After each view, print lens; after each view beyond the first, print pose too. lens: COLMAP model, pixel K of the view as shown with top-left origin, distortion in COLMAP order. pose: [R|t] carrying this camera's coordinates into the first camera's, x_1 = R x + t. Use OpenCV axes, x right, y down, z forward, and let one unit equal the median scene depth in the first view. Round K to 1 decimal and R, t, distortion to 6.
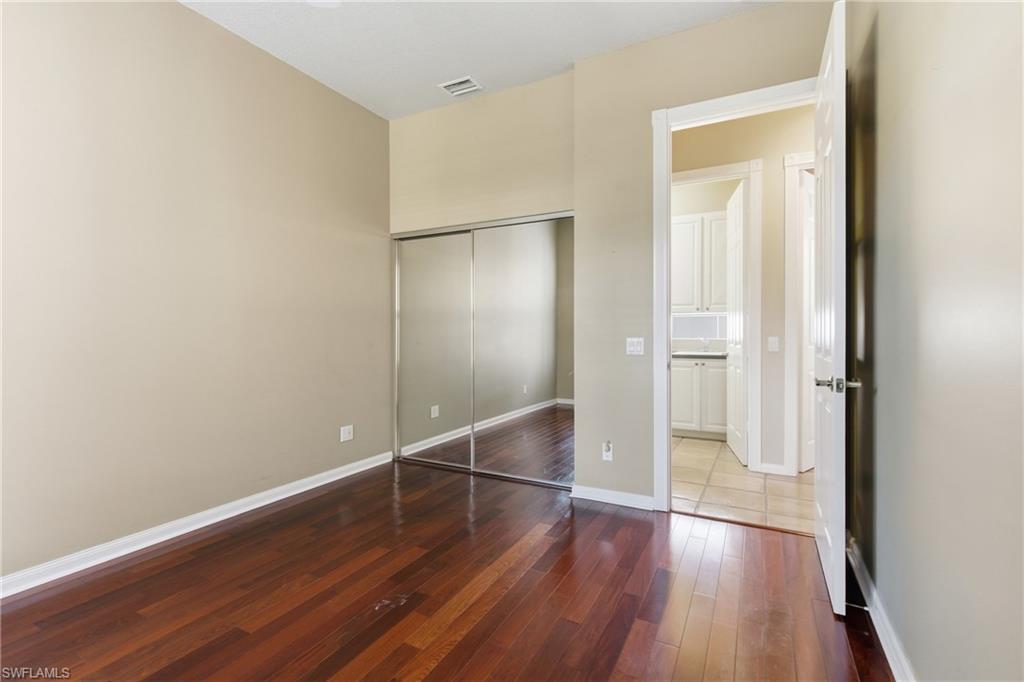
lens RADIAL K [[466.6, 0, 512.0], [0, 466.6, 341.0], [0, 0, 1]] dist [-0.003250, -0.000550]
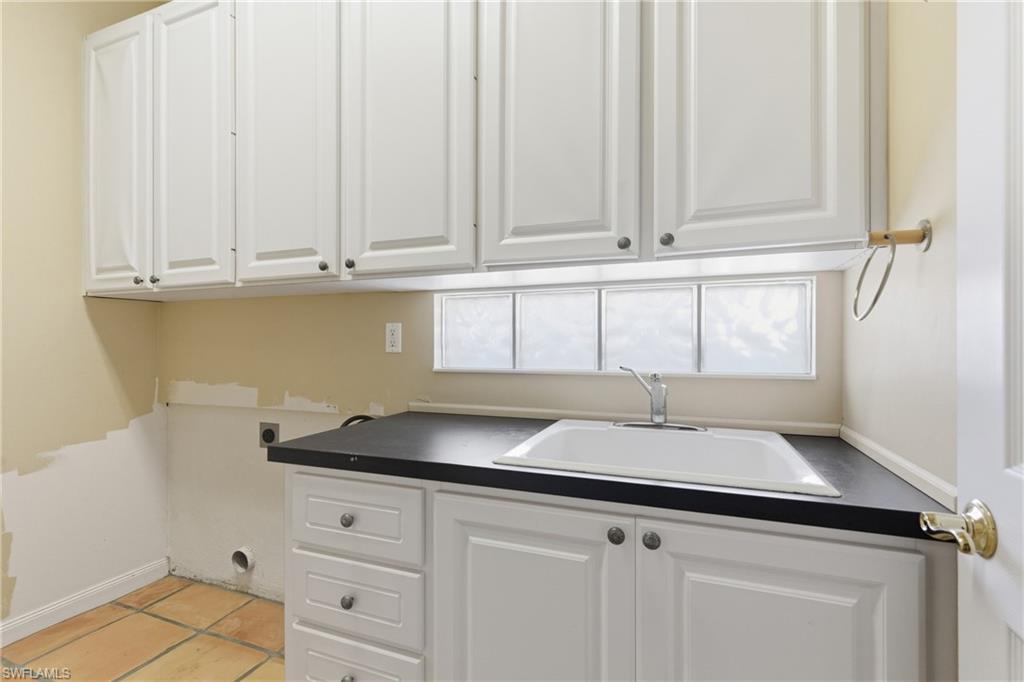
lens RADIAL K [[466.6, 0, 512.0], [0, 466.6, 341.0], [0, 0, 1]] dist [-0.003250, -0.000550]
pose [[0.992818, 0.003040, 0.119598, 0.323276], [-0.000367, 0.999750, -0.022364, -0.018198], [-0.119636, 0.022160, 0.992570, 0.797795]]
